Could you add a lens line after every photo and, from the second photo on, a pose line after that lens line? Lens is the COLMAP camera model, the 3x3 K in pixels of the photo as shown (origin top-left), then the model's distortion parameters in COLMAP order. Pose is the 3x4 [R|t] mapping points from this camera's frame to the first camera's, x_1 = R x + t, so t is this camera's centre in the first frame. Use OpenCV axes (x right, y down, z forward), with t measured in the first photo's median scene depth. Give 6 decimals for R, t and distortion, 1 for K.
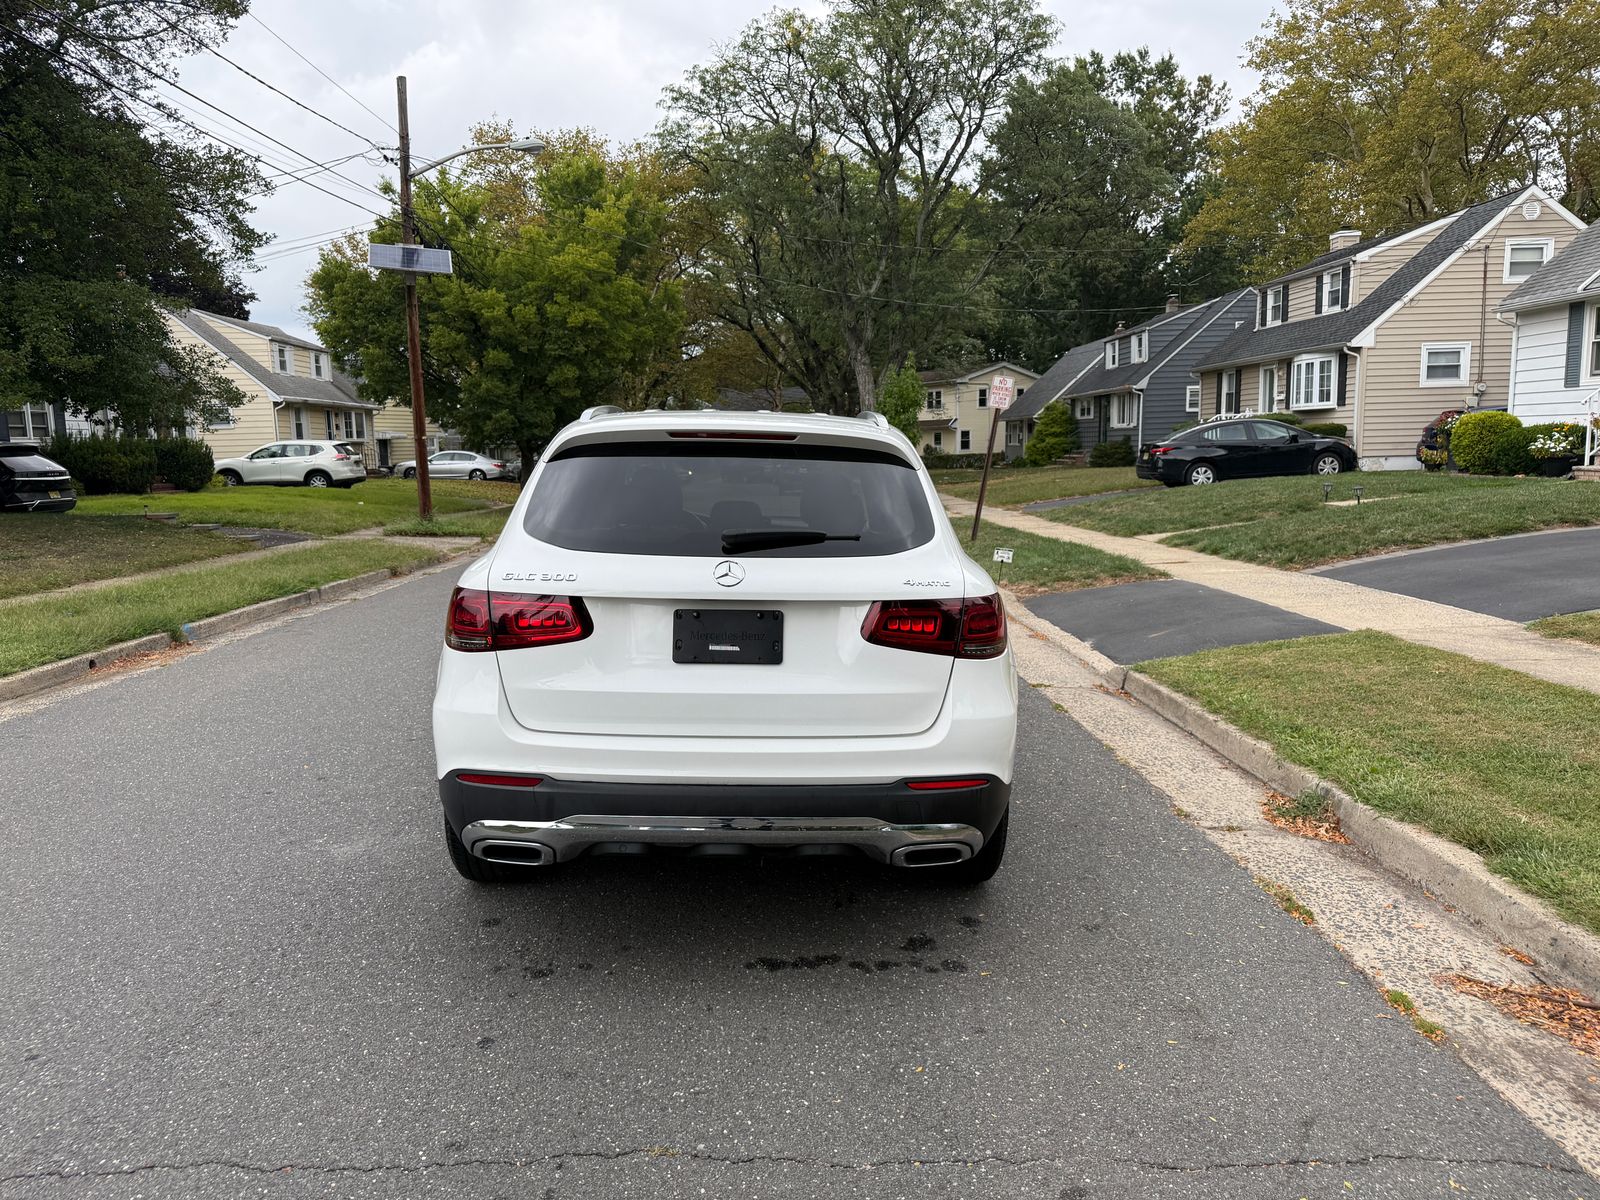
lens RADIAL K [[1116.5, 0, 794.9], [0, 1116.5, 620.3], [0, 0, 1]] dist [0.047995, -0.064258]
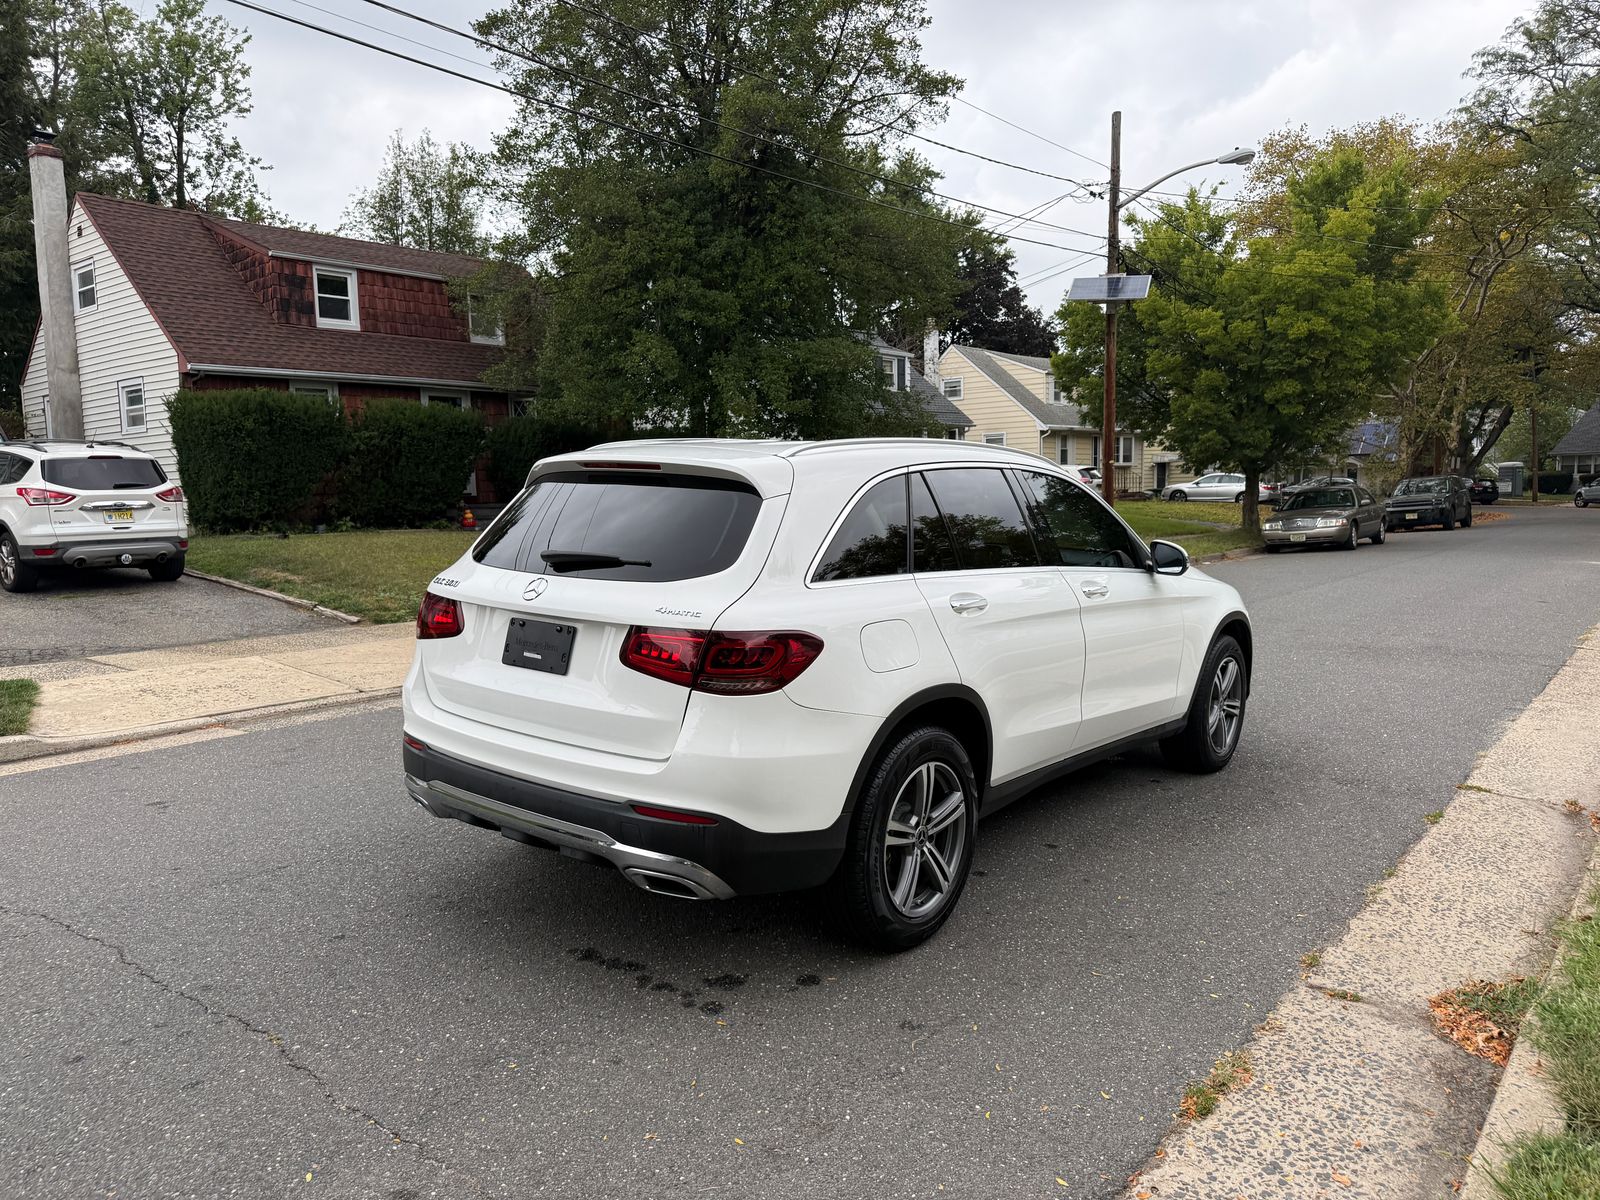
lens RADIAL K [[1116.5, 0, 789.4], [0, 1116.5, 620.1], [0, 0, 1]] dist [0.047995, -0.064258]
pose [[0.760265, 0.080324, -0.644628, 0.120983], [-0.092997, 0.995563, 0.014372, -0.007190], [0.642922, 0.049022, 0.764361, 0.042962]]
